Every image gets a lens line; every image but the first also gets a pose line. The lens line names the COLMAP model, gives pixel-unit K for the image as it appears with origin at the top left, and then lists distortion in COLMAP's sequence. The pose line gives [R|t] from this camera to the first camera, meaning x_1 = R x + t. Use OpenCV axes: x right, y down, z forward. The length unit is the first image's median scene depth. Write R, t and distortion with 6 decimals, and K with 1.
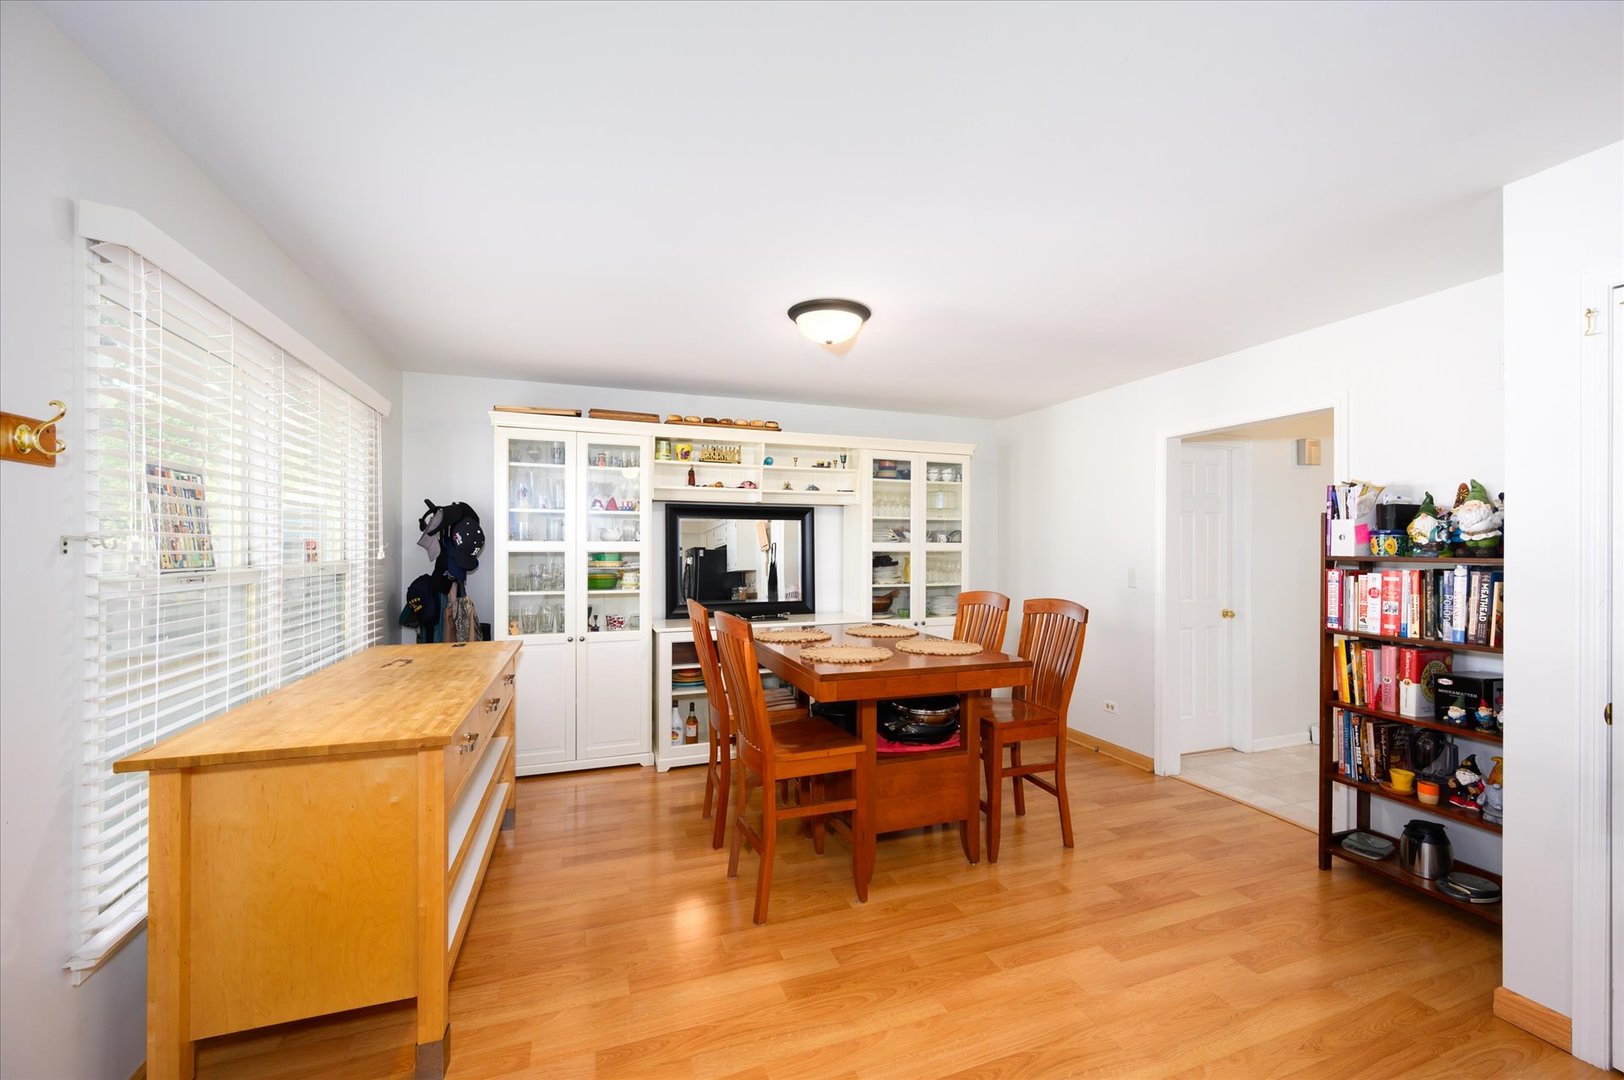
lens RADIAL K [[639.1, 0, 778.8], [0, 639.1, 546.4], [0, 0, 1]] dist [-0.008099, 0.000717]
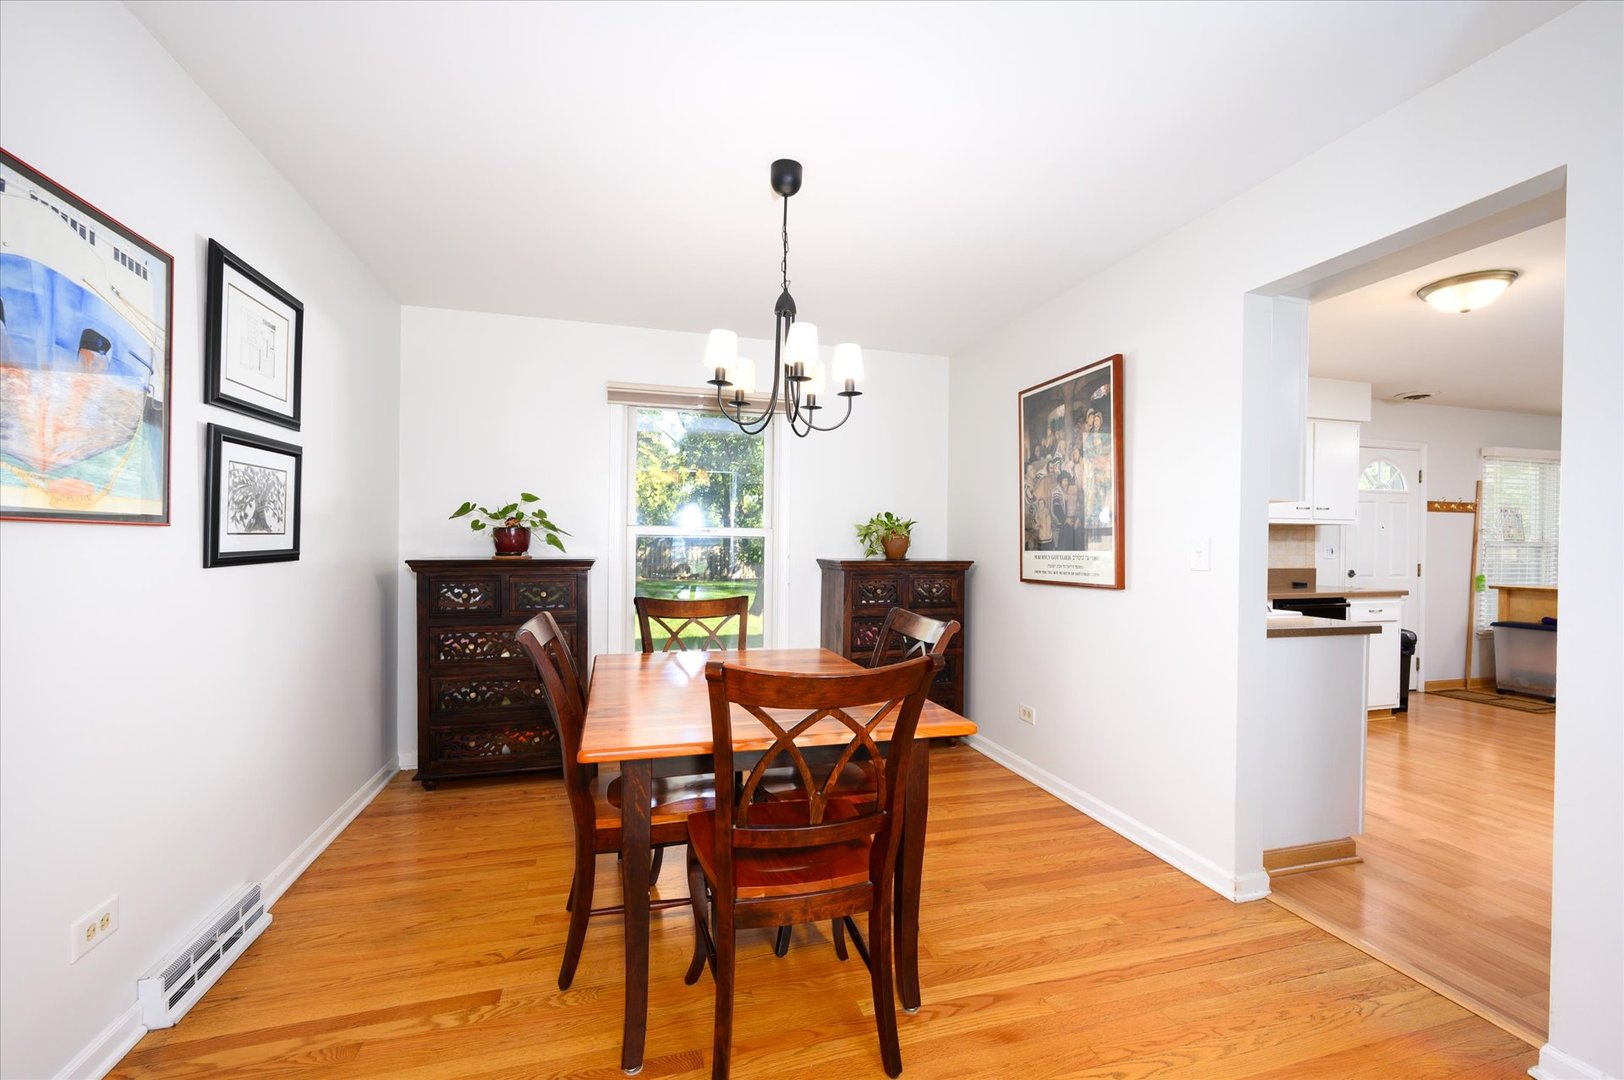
lens RADIAL K [[639.1, 0, 825.6], [0, 639.1, 538.8], [0, 0, 1]] dist [-0.008099, 0.000717]
pose [[-0.069331, -0.001589, -0.997592, 1.160256], [-0.011455, 0.999934, -0.000797, 0.034269], [0.997528, 0.011372, -0.069345, -1.041336]]
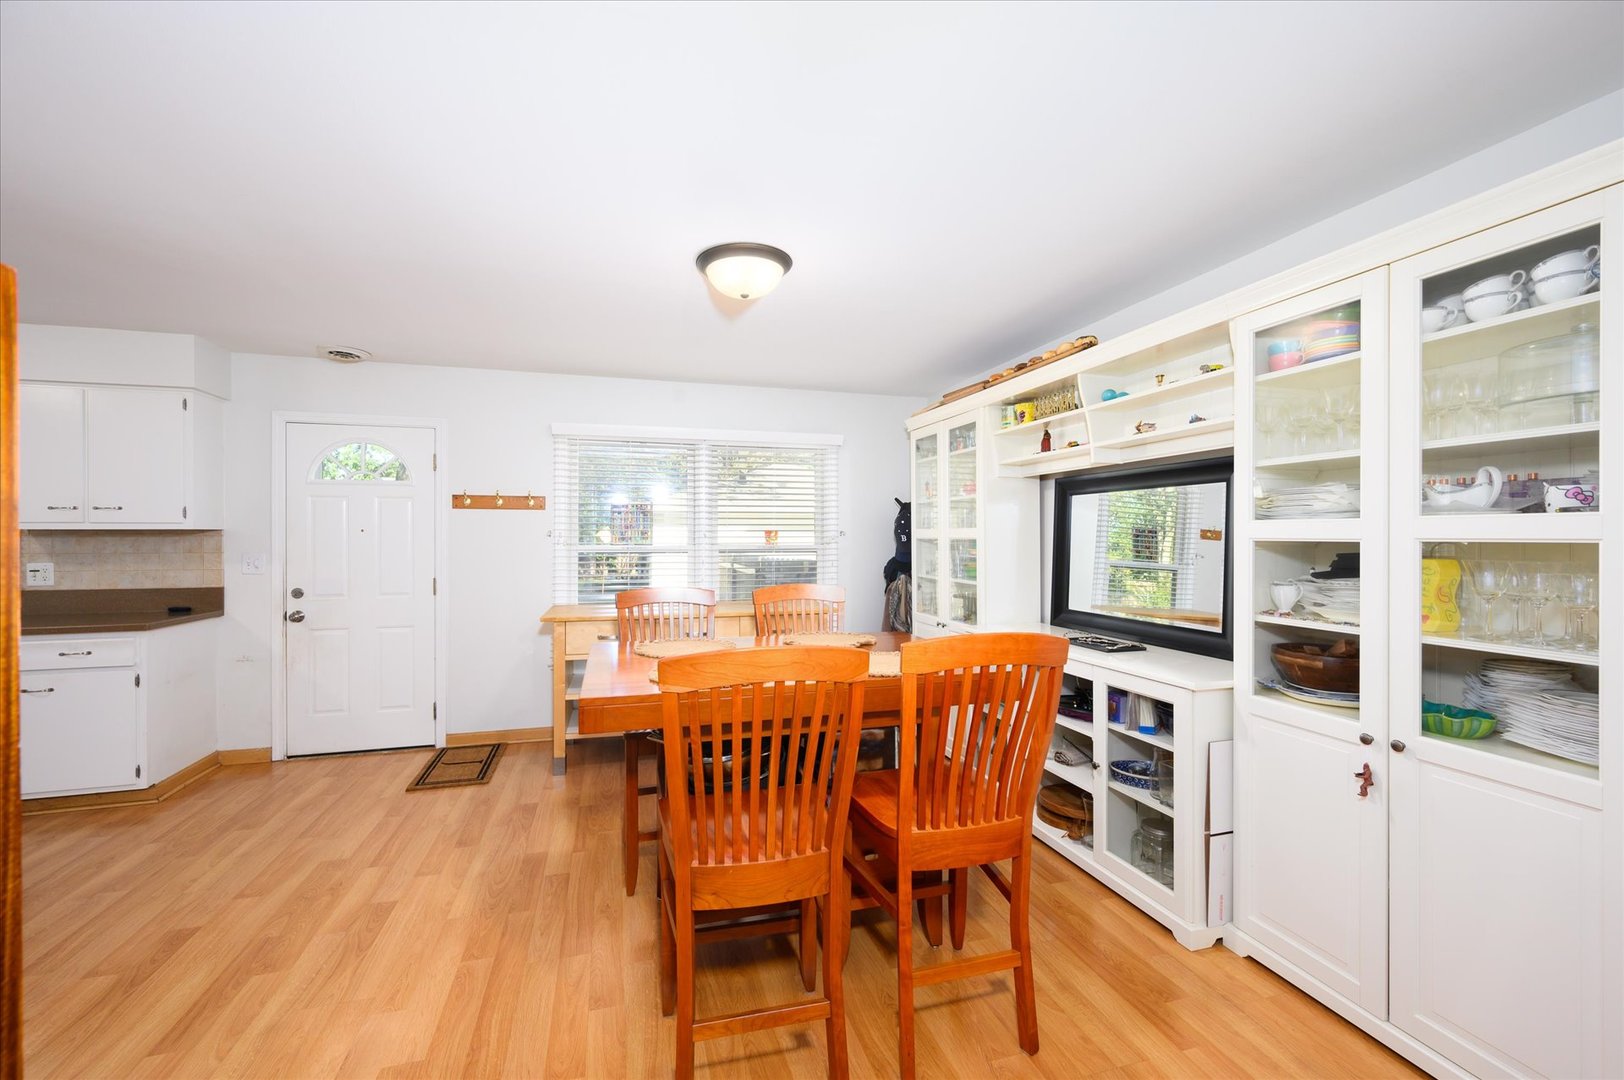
lens RADIAL K [[639.1, 0, 823.4], [0, 639.1, 540.0], [0, 0, 1]] dist [-0.008099, 0.000717]
pose [[-0.020905, 0.004541, -0.999771, 0.715720], [0.002447, 0.999987, 0.004491, 0.005871], [0.999778, -0.002352, -0.020916, 0.857973]]
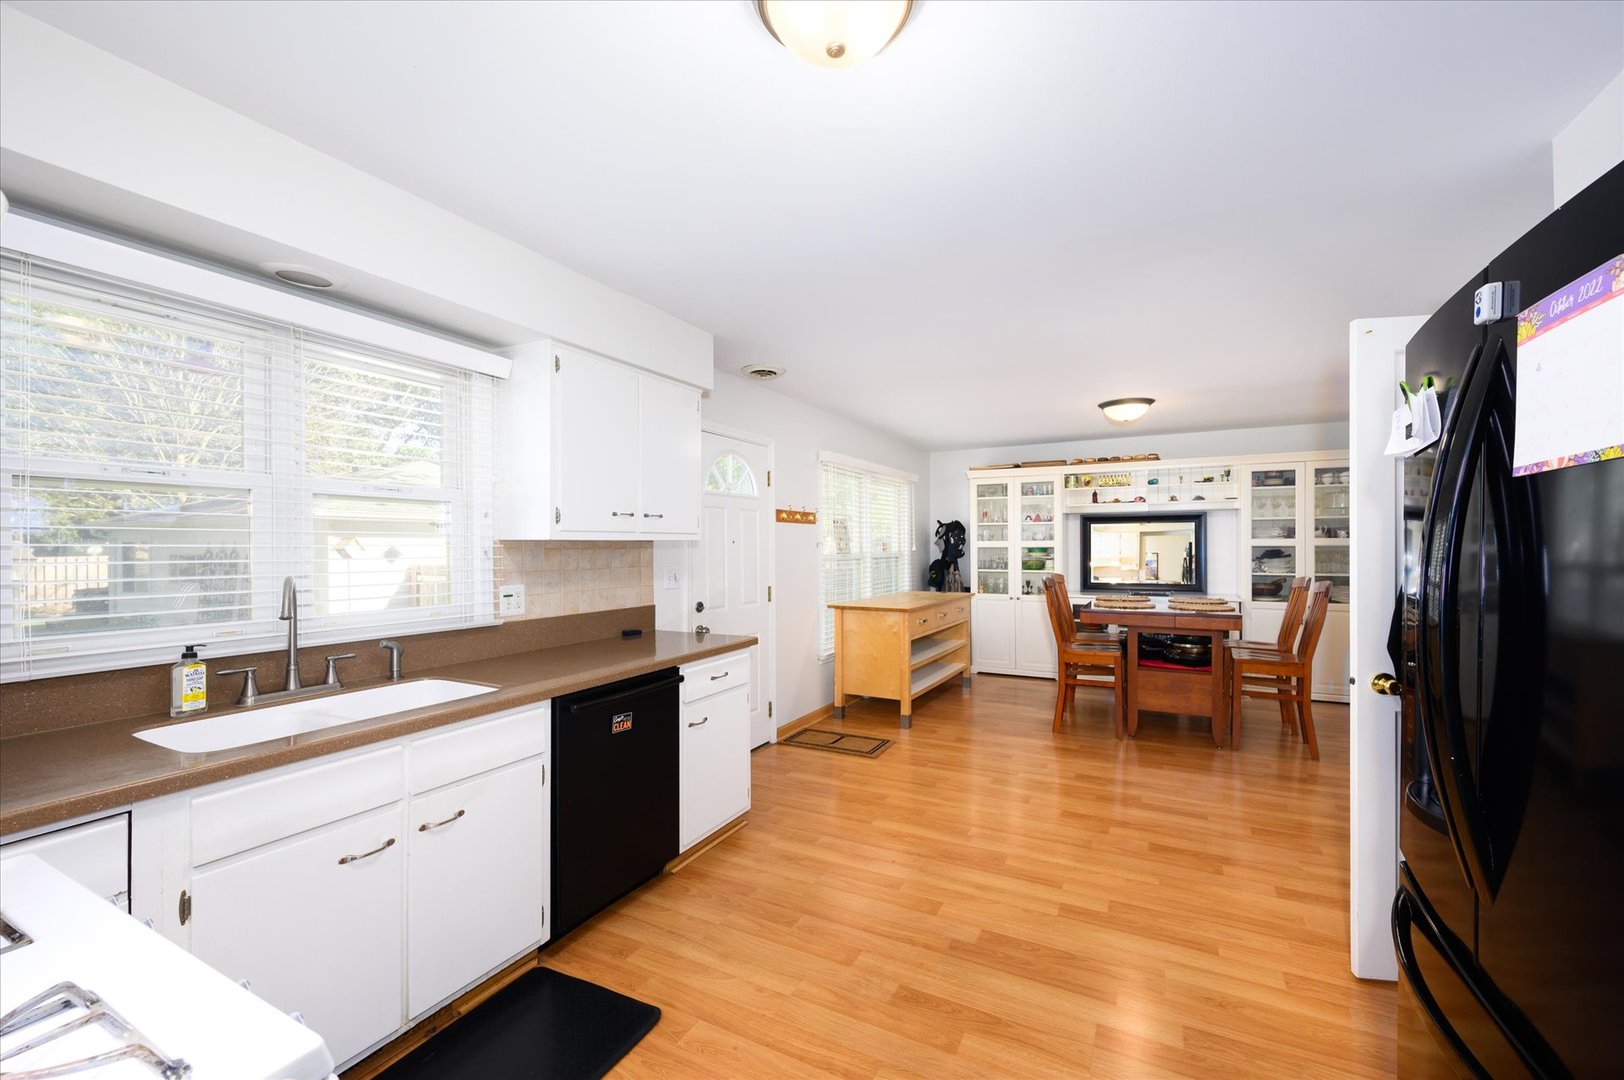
lens RADIAL K [[639.1, 0, 825.2], [0, 639.1, 556.2], [0, 0, 1]] dist [-0.008099, 0.000717]
pose [[0.693226, 0.007220, -0.720684, 0.556886], [0.007276, 0.999829, 0.017016, 0.000000], [0.720684, -0.017040, 0.693055, -0.544613]]
